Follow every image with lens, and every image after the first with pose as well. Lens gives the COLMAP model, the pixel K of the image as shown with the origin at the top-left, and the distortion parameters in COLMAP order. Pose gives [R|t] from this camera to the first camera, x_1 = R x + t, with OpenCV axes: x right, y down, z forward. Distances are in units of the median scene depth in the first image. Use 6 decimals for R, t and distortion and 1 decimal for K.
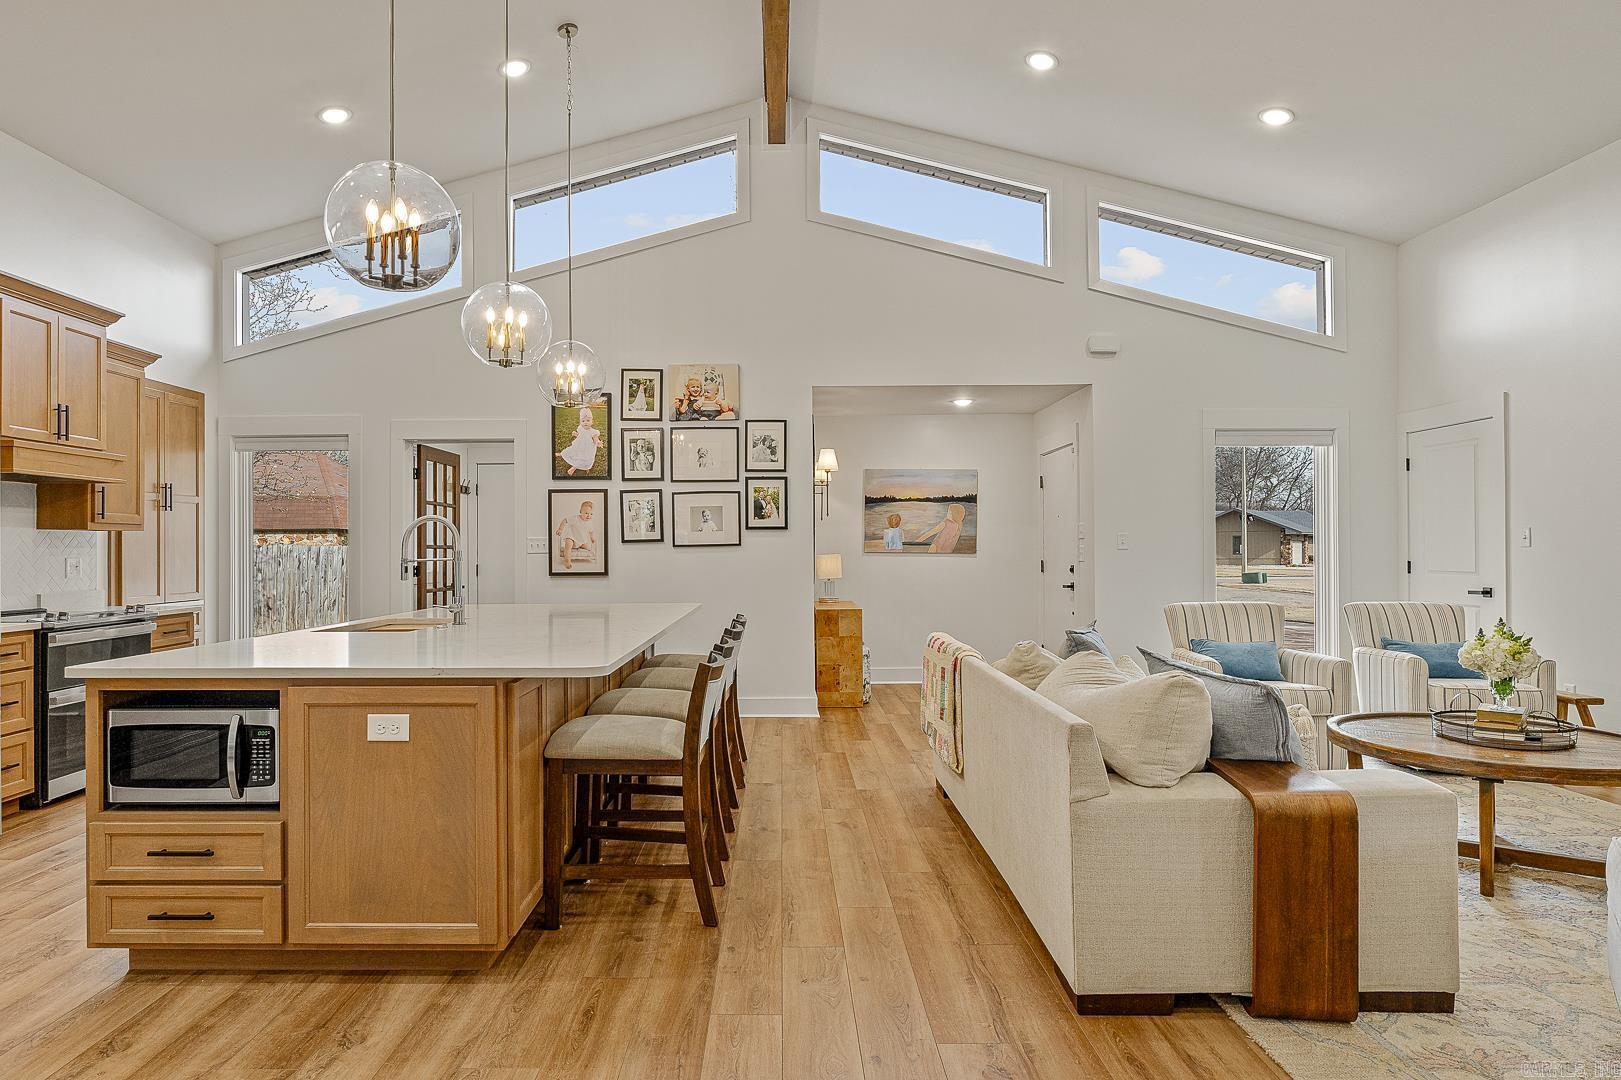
lens RADIAL K [[931.3, 0, 783.2], [0, 931.3, 531.3], [0, 0, 1]] dist [-0.019701, -0.002378]
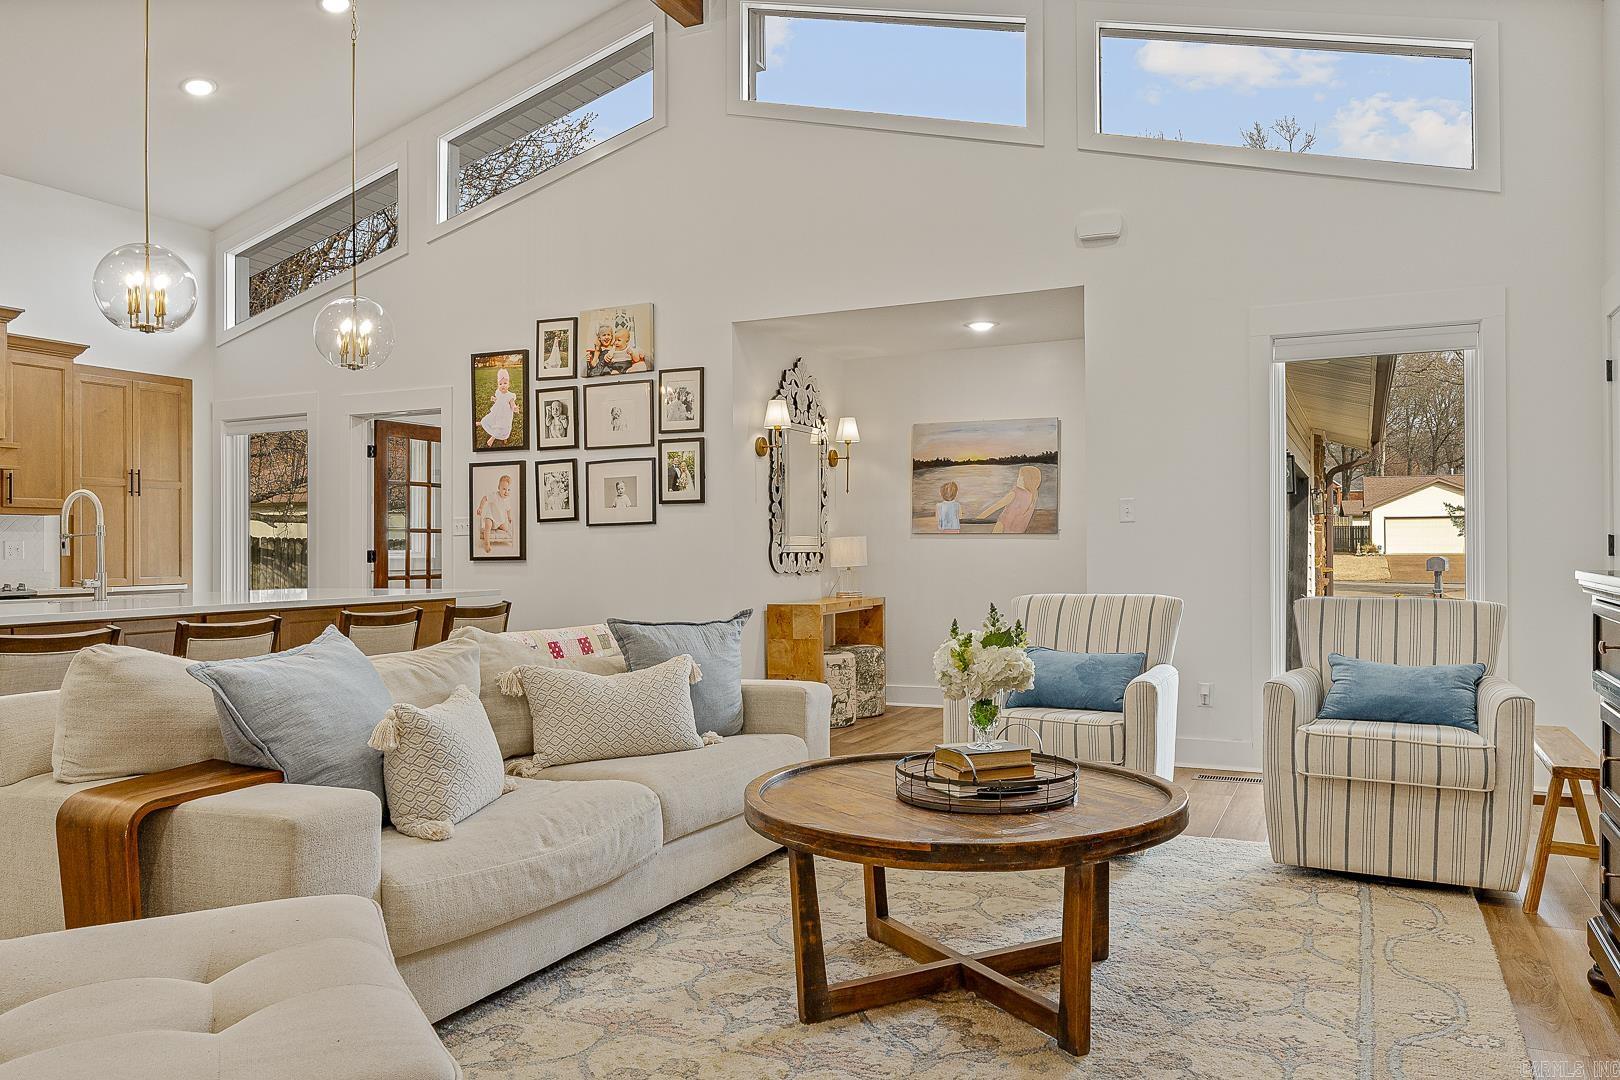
lens RADIAL K [[1180.1, 0, 814.4], [0, 1180.1, 542.1], [0, 0, 1]] dist [-0.004487, -0.002371]
pose [[0.911304, -0.006698, -0.411679, 0.510229], [0.013176, 0.999830, 0.012899, 0.019886], [0.411522, -0.017179, 0.911238, 0.108314]]
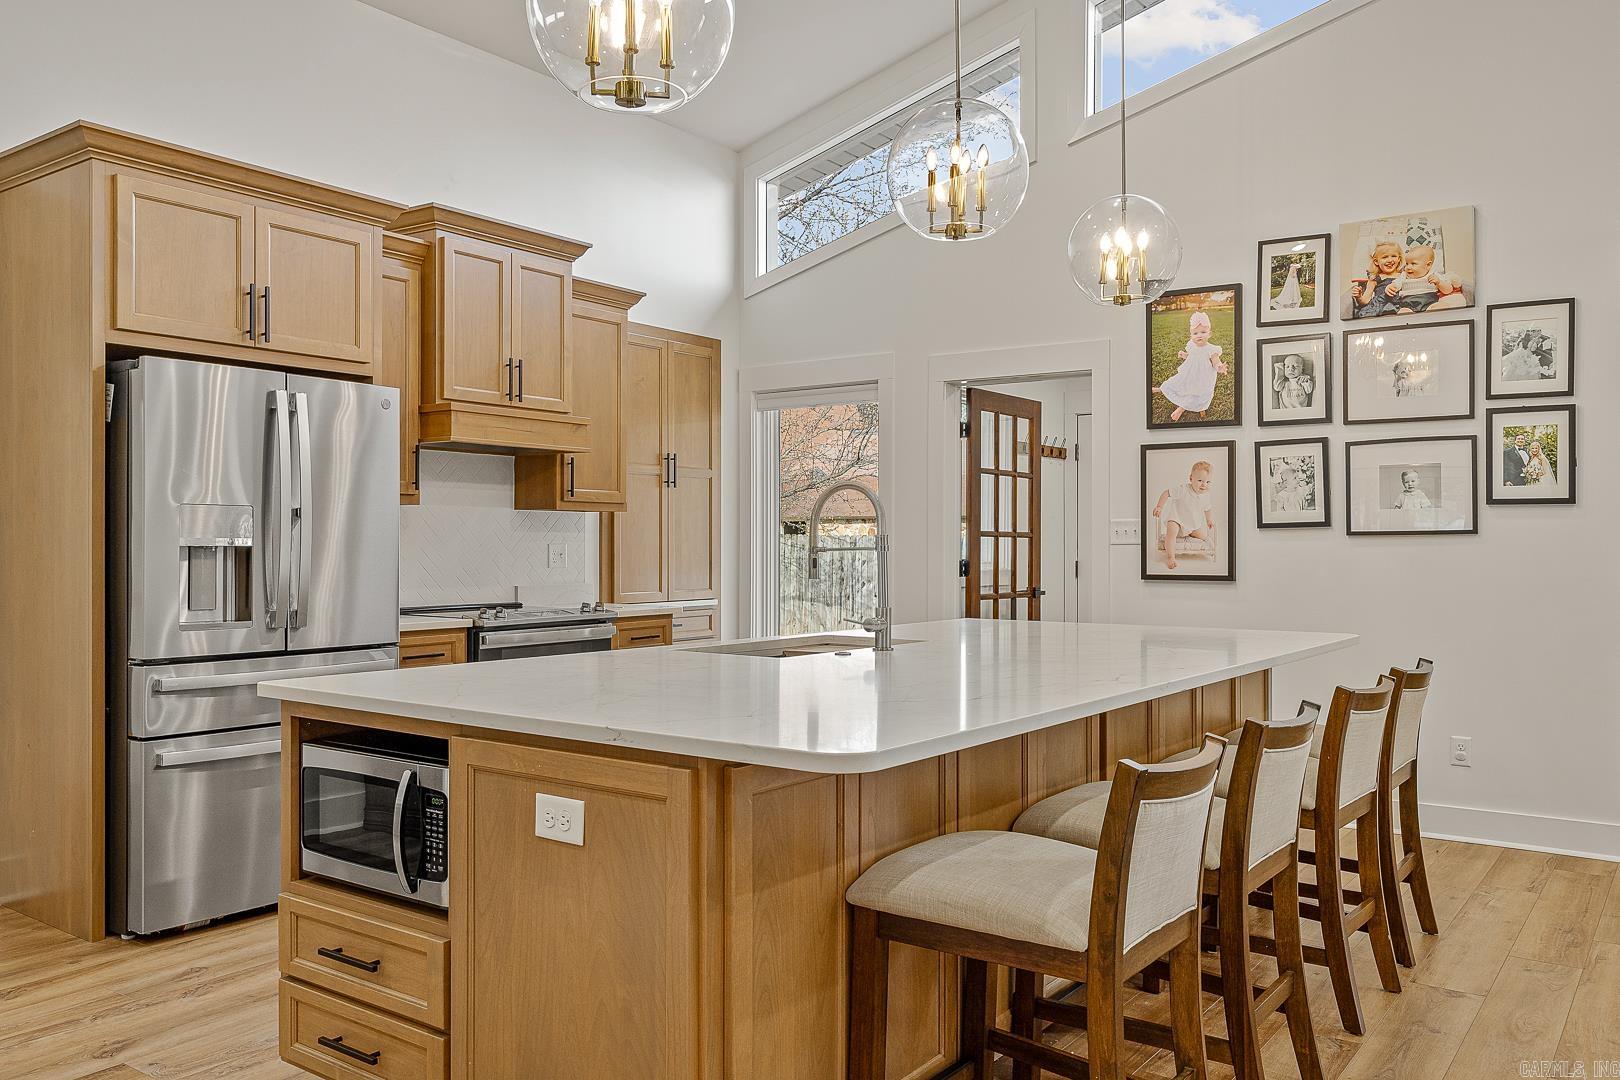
lens RADIAL K [[1261.1, 0, 809.1], [0, 1261.1, 536.2], [0, 0, 1]] dist [0.000245, -0.002370]
pose [[0.811615, 0.005410, -0.584168, 0.070180], [0.002698, 0.999912, 0.013010, 0.006023], [0.584187, -0.012135, 0.811529, 0.159150]]
